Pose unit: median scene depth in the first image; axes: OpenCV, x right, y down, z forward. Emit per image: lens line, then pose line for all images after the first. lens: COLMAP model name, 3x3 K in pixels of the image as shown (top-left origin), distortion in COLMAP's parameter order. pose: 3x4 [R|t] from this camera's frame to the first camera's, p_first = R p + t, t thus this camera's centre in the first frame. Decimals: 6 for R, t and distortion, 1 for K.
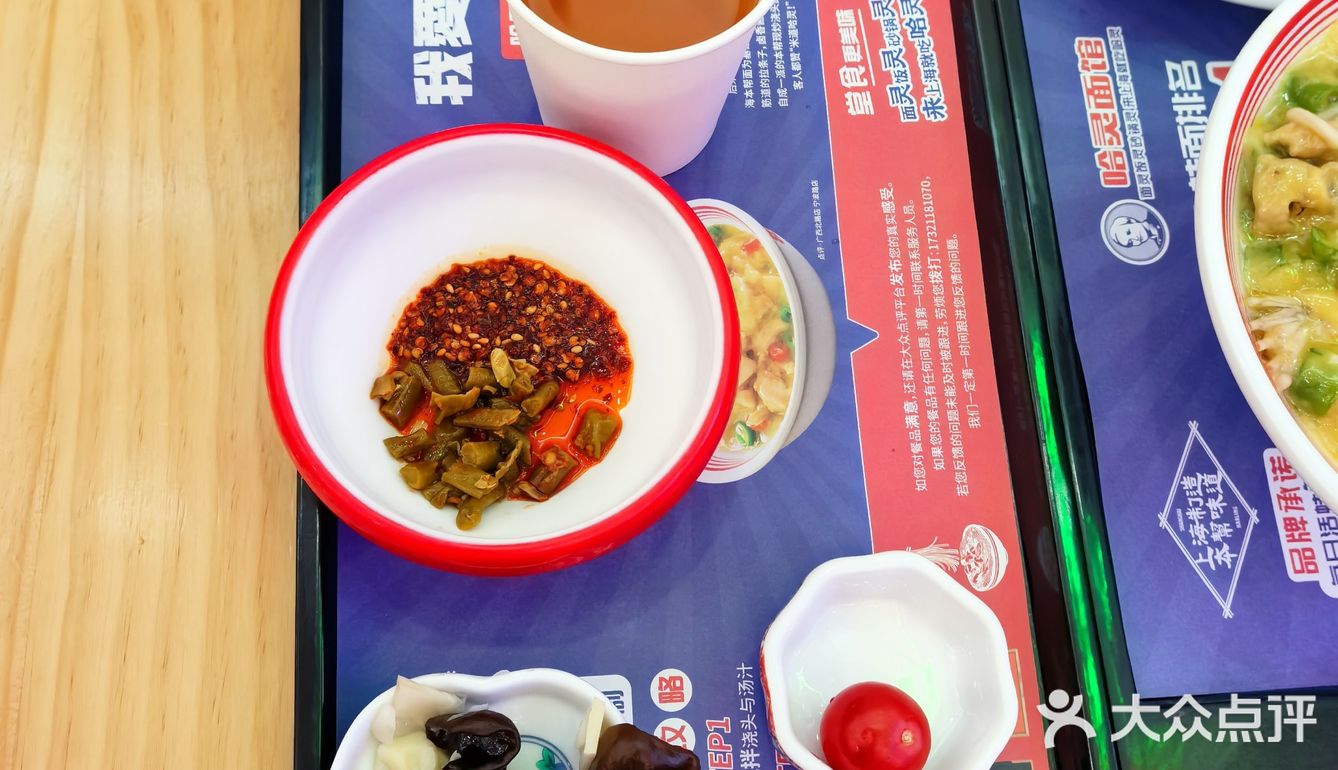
lens RADIAL K [[1398.2, 0, 671.8], [0, 1398.2, 394.4], [0, 0, 1]] dist [-0.010104, 0.000000]
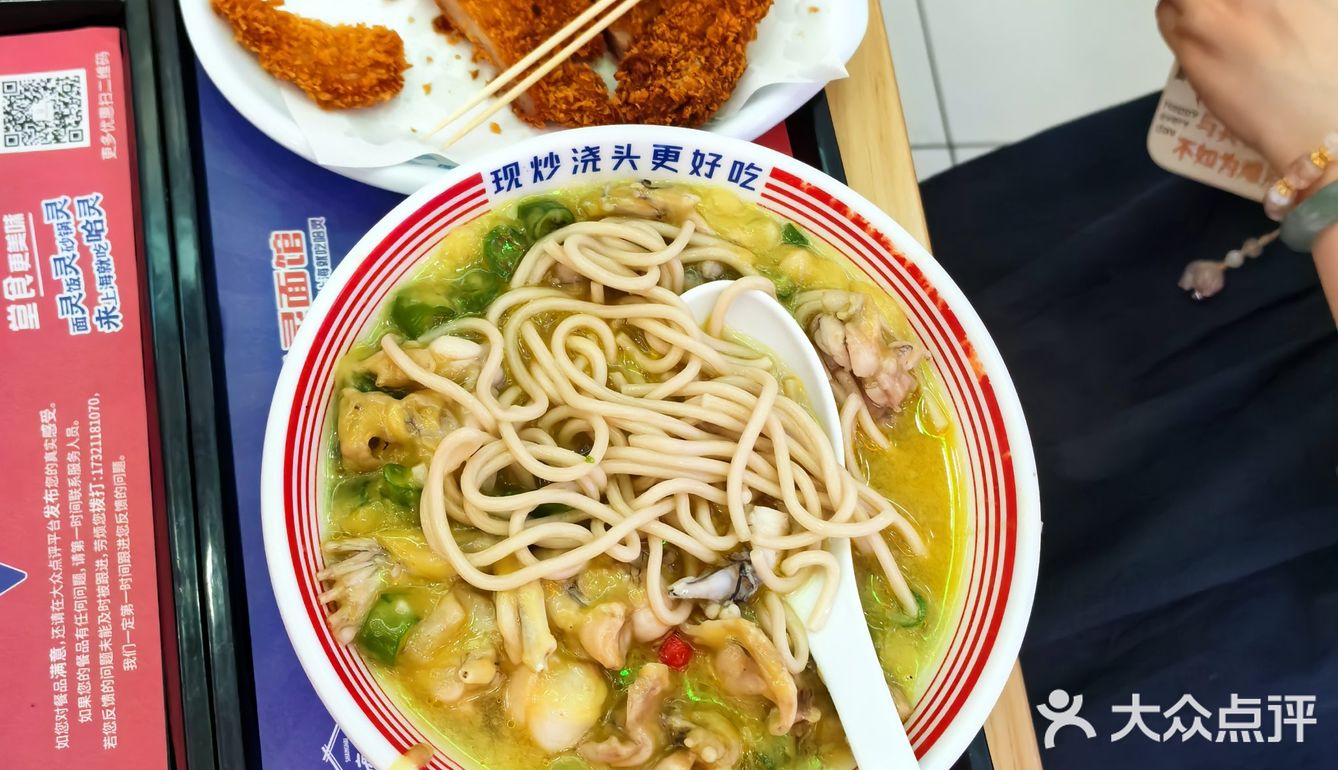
lens RADIAL K [[1398.2, 0, 665.2], [0, 1398.2, 376.0], [0, 0, 1]] dist [-0.010104, 0.000000]
pose [[0.979517, -0.063226, 0.191179, 0.374388], [0.069991, 0.997131, -0.028840, -0.112363], [-0.188807, 0.041631, 0.981131, 0.005761]]
